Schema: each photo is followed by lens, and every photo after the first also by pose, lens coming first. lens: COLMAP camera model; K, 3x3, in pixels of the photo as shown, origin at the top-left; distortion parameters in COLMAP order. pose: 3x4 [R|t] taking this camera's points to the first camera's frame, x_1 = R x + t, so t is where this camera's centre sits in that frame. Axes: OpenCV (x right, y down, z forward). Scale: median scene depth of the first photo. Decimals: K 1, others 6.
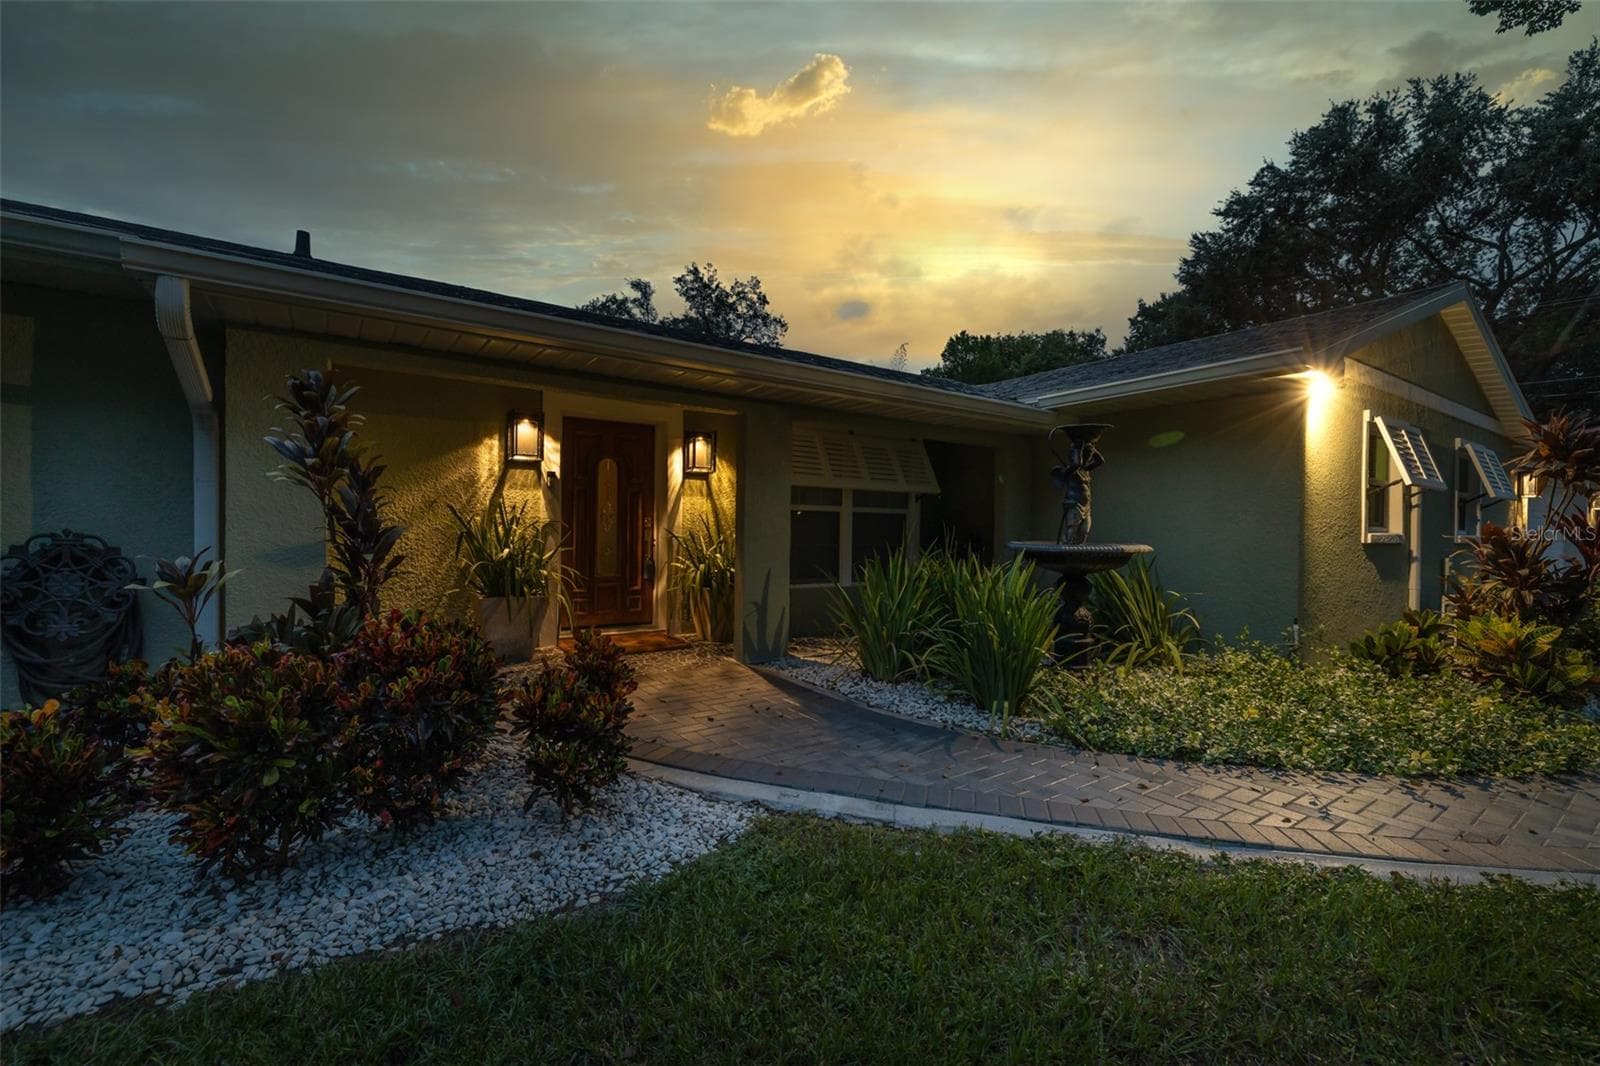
lens RADIAL K [[660.9, 0, 800.0], [0, 660.9, 533.0], [0, 0, 1]] dist [0.026969, 0.000121]
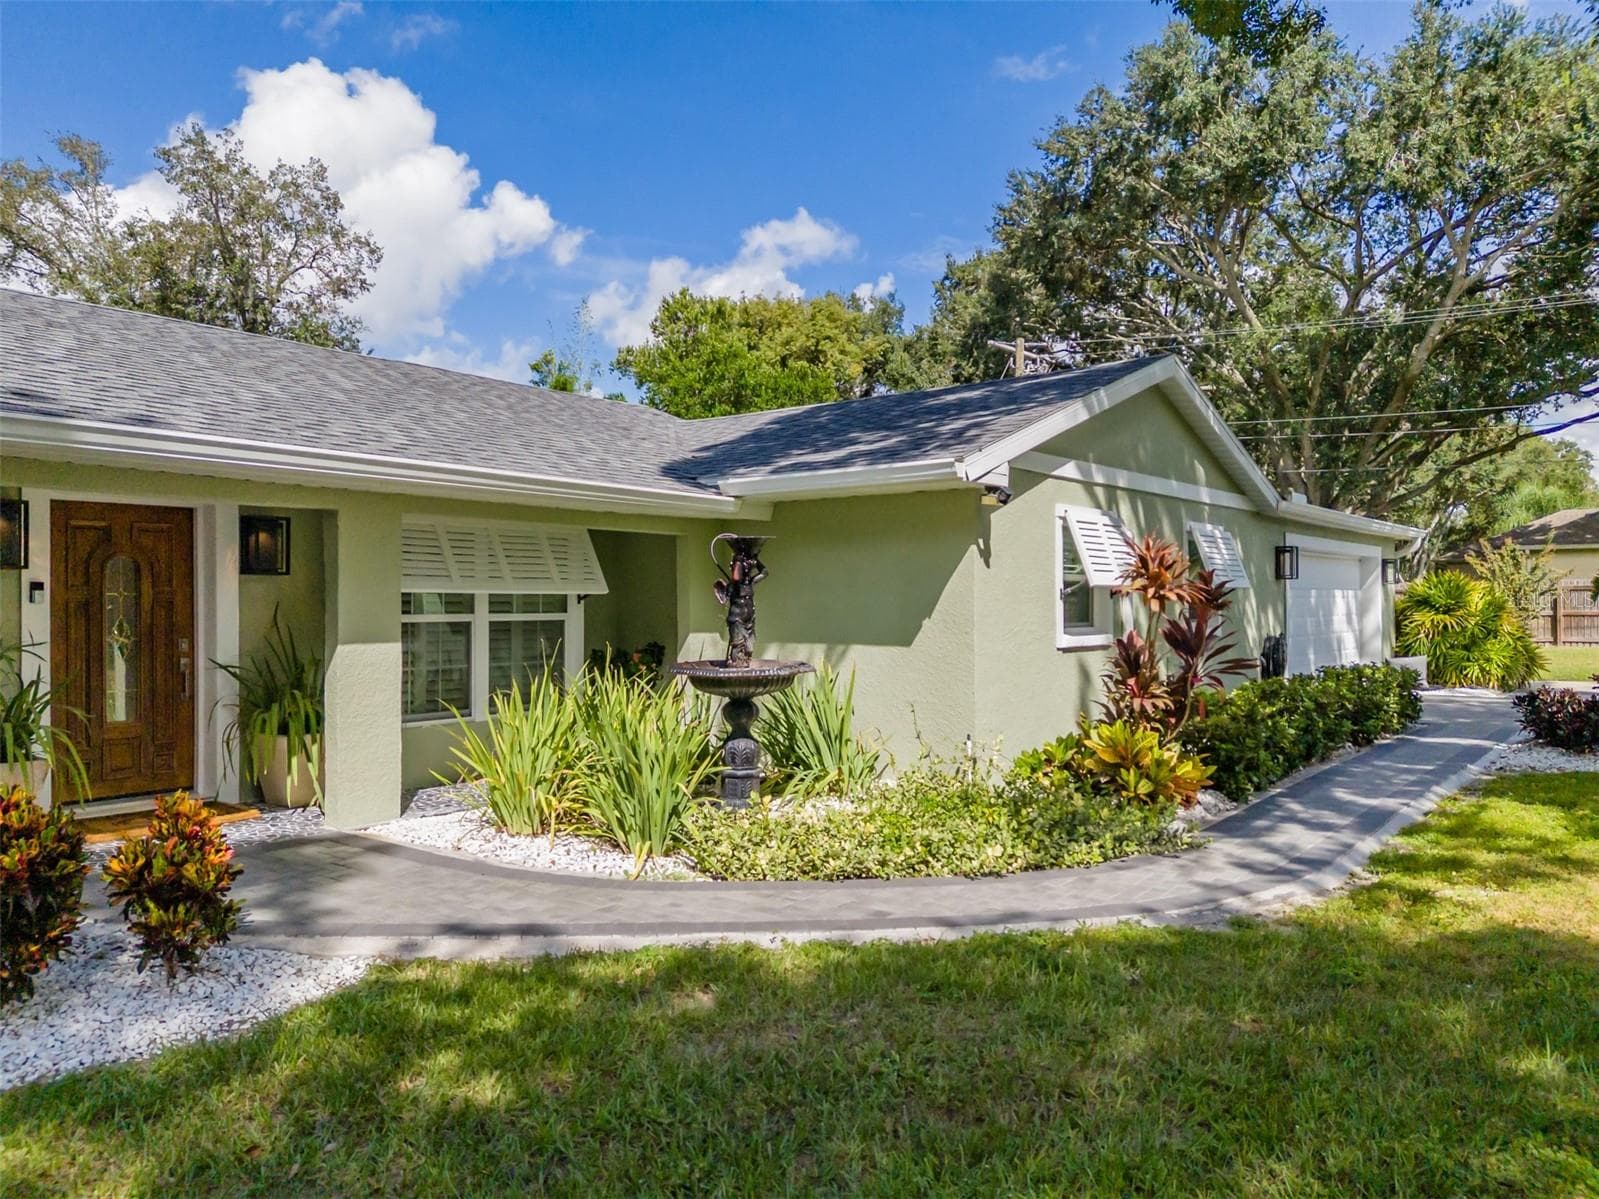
lens RADIAL K [[1161.7, 0, 804.4], [0, 1161.7, 600.2], [0, 0, 1]] dist [0.062984, -0.063507]
pose [[0.947715, -0.013725, 0.318822, -0.000553], [0.015051, 0.999885, -0.001695, -0.008912], [-0.318762, 0.006405, 0.947813, -0.068393]]
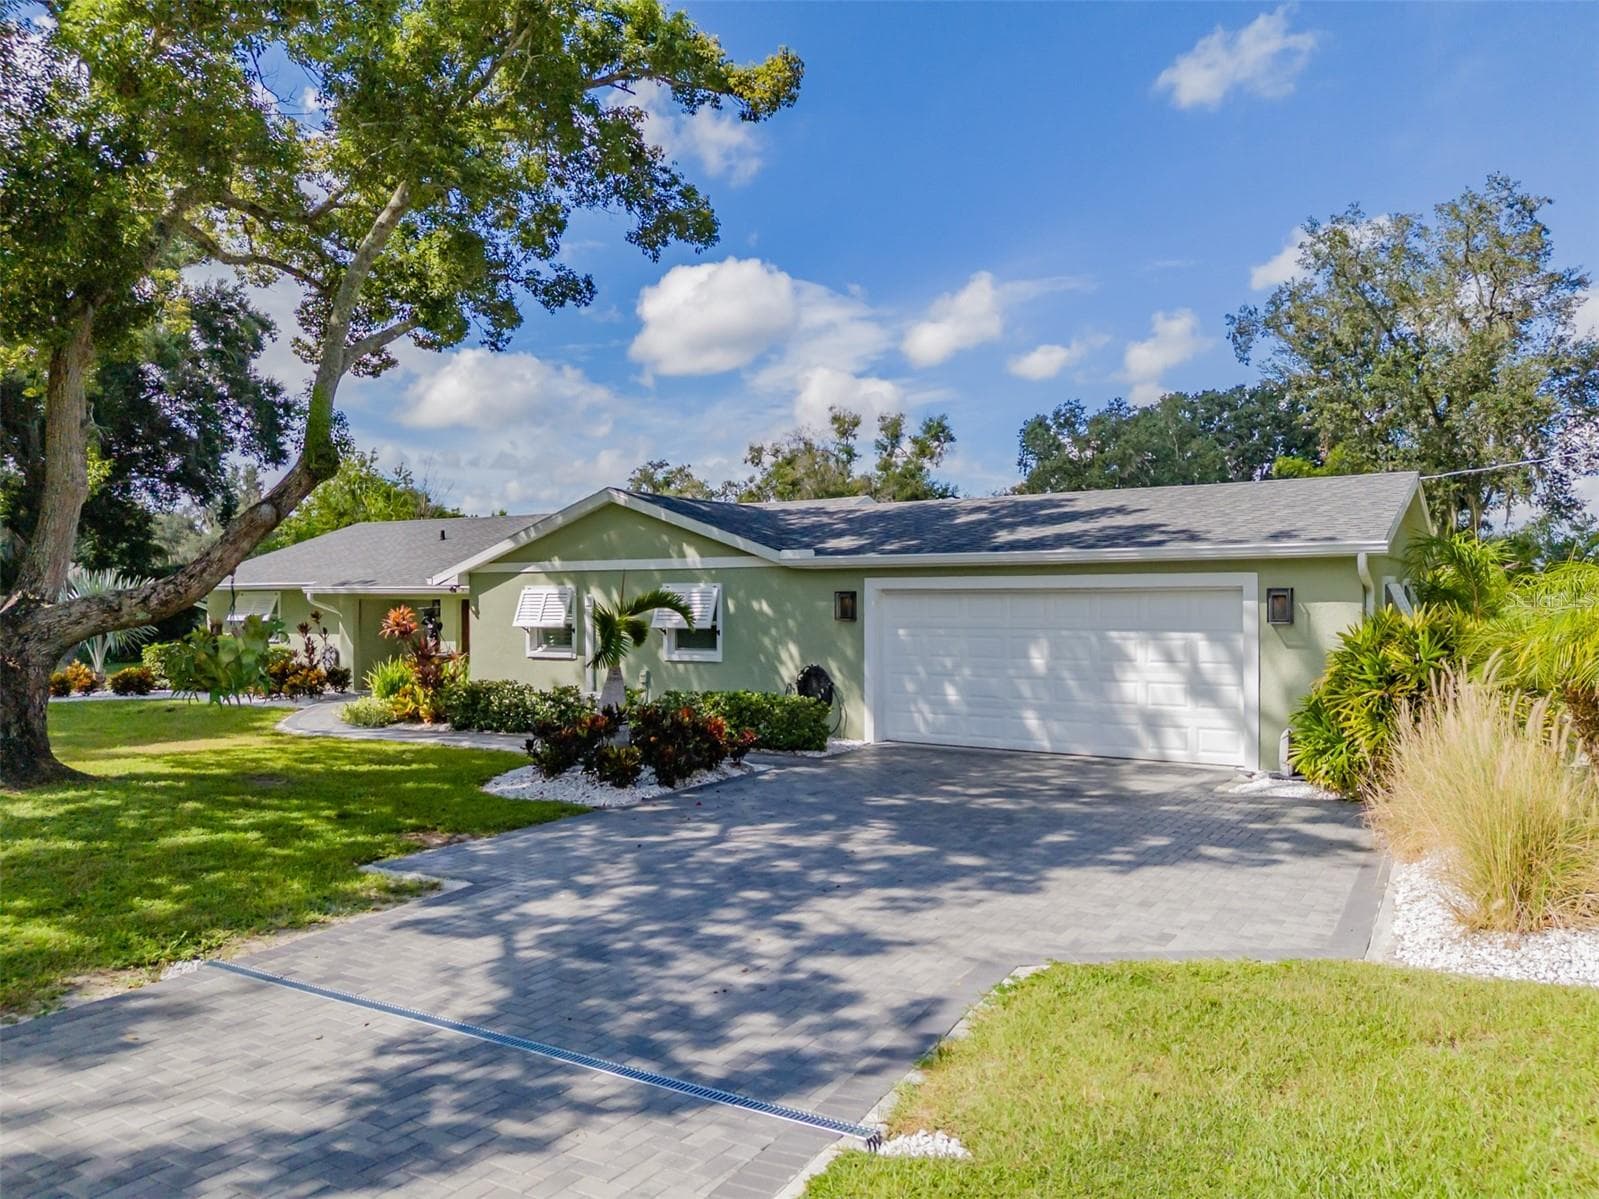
lens RADIAL K [[1166.0, 0, 805.5], [0, 1166.0, 599.7], [0, 0, 1]] dist [0.057767, -0.069539]
pose [[0.415483, -0.011995, -0.909522, 0.648346], [0.003723, 0.999927, -0.011486, -0.016886], [0.909593, 0.001386, 0.415497, 0.052256]]
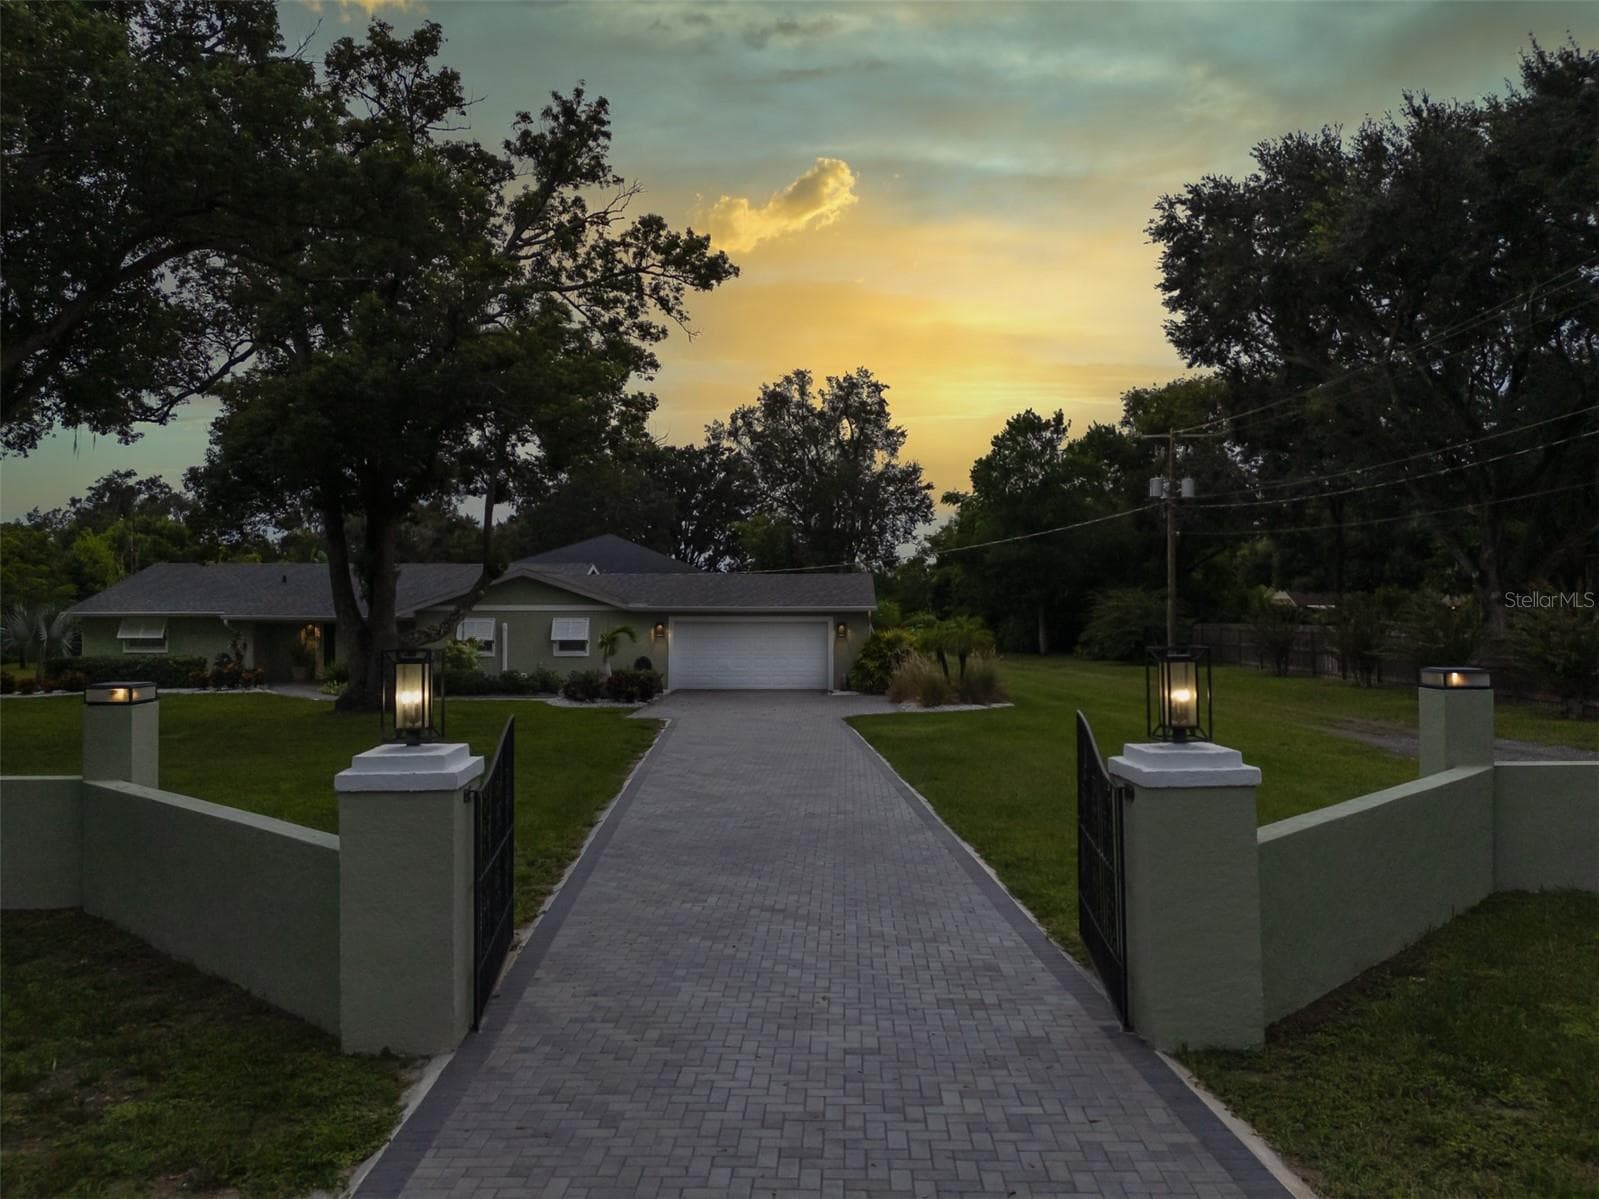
lens RADIAL K [[1161.7, 0, 804.4], [0, 1161.7, 600.2], [0, 0, 1]] dist [0.062984, -0.063507]
pose [[0.813217, -0.011265, -0.581851, 0.916848], [0.006312, 0.999925, -0.010538, -0.032532], [0.581926, 0.004897, 0.813227, -0.456891]]
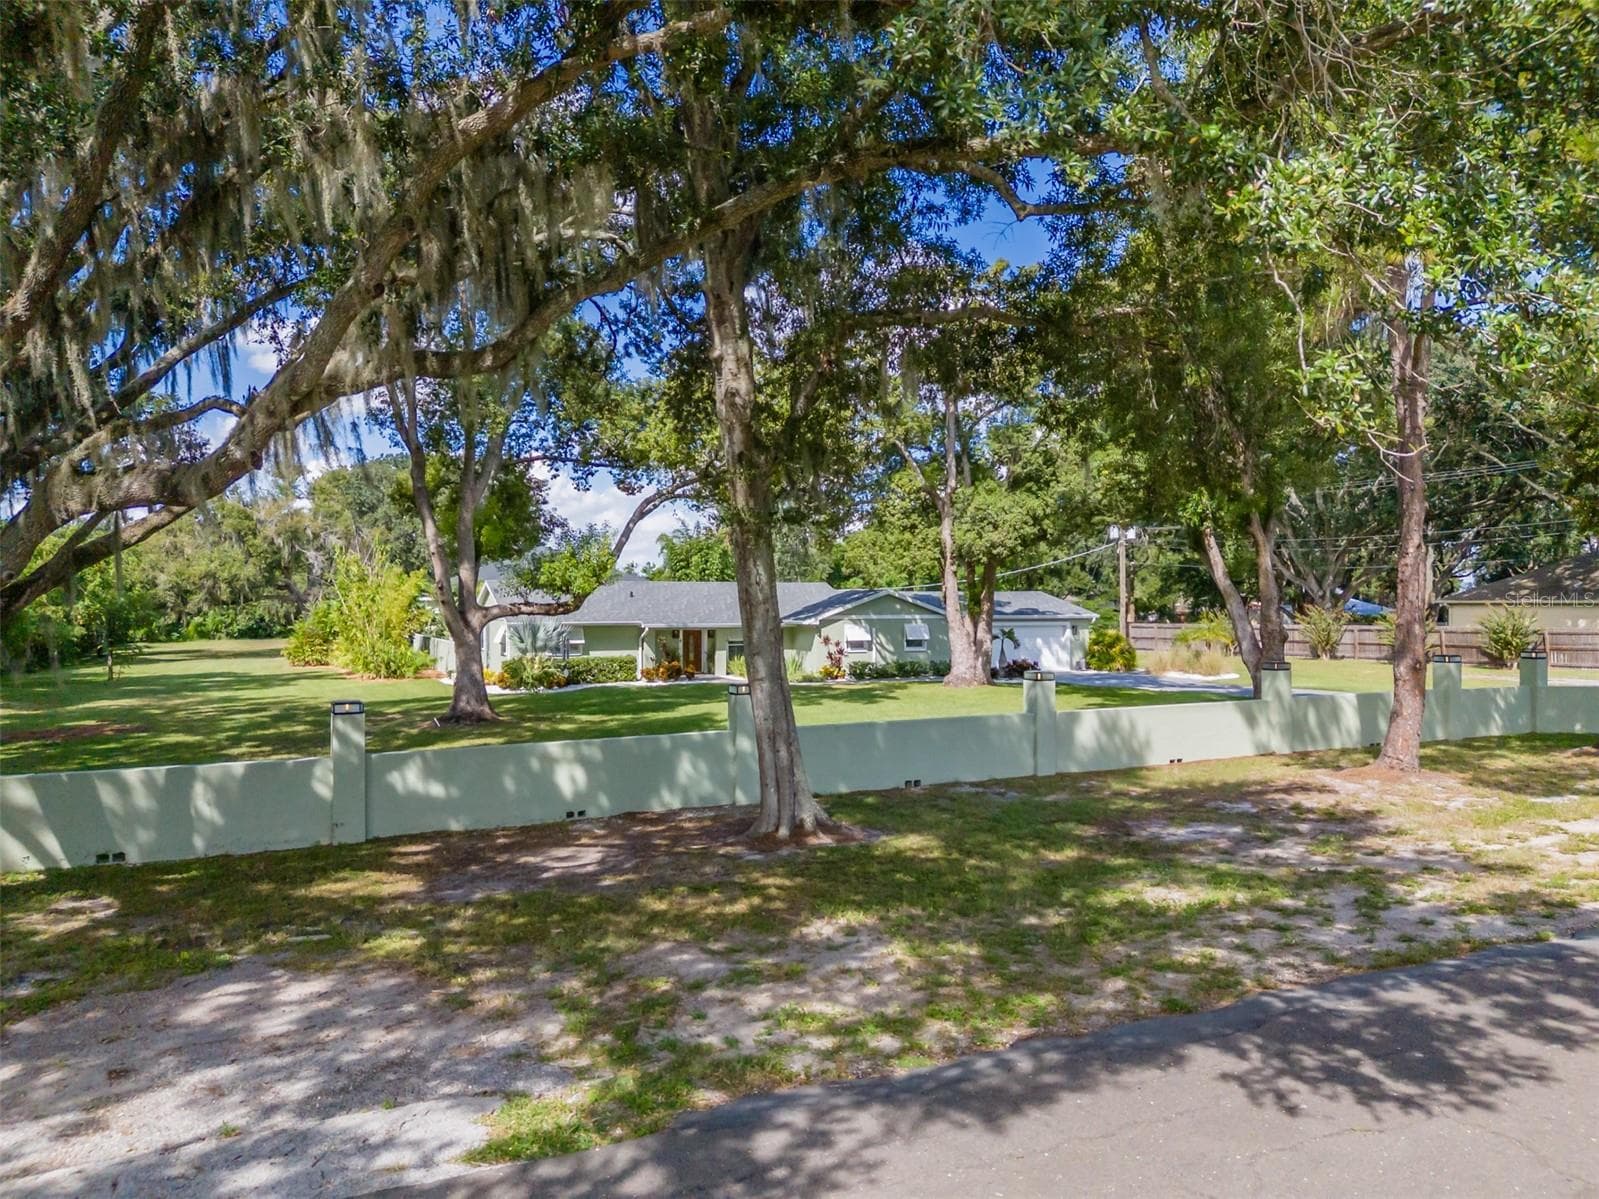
lens RADIAL K [[1161.7, 0, 804.4], [0, 1161.7, 600.2], [0, 0, 1]] dist [0.062984, -0.063507]
pose [[0.985666, -0.012576, -0.168242, 0.306363], [0.011765, 0.999914, -0.005814, -0.050132], [0.168301, 0.003752, 0.985729, -1.138704]]
